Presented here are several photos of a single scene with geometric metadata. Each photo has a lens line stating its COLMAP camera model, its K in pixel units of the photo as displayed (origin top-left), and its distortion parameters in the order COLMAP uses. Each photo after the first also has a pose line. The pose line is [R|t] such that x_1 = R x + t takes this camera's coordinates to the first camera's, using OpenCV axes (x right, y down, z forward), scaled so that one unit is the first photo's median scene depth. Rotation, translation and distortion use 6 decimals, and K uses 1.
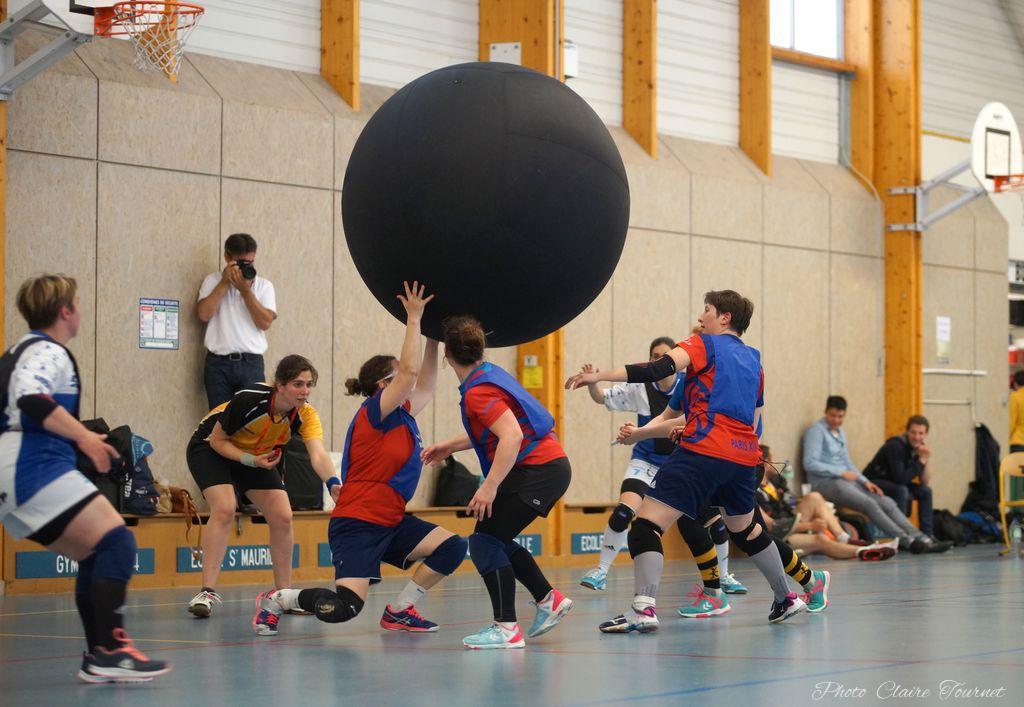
lens RADIAL K [[3047.1, 0, 654.5], [0, 3047.1, 338.4], [0, 0, 1]] dist [-0.012930, 0.000000]
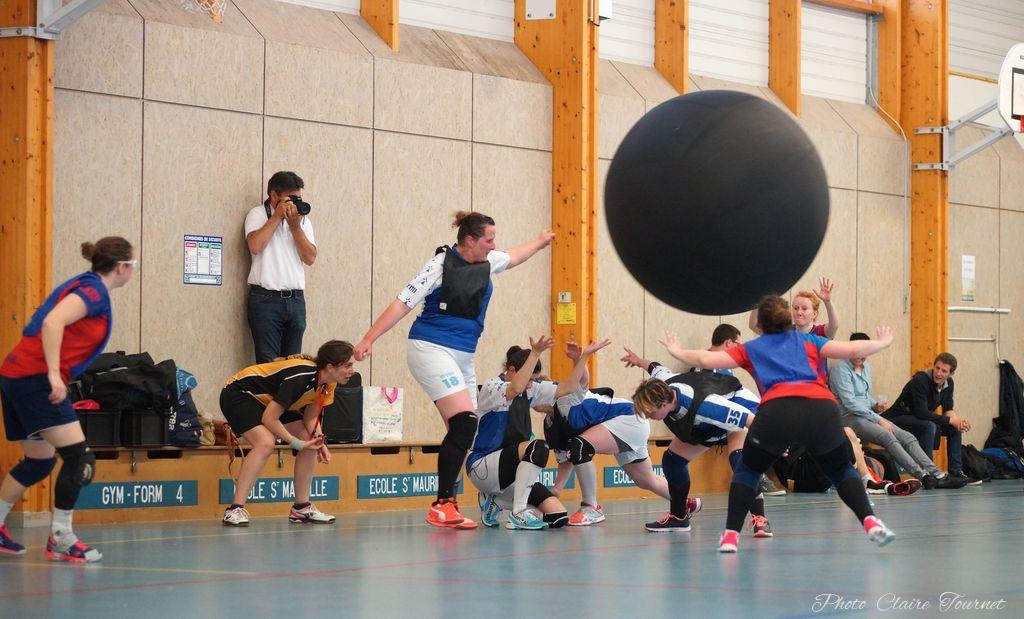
lens RADIAL K [[3274.0, 0, 505.8], [0, 3274.0, 291.1], [0, 0, 1]] dist [0.107108, 0.000000]
pose [[0.999994, 0.003221, -0.001540, -0.059233], [-0.003208, 0.999960, 0.008406, -0.003891], [0.001567, -0.008401, 0.999963, -0.095330]]
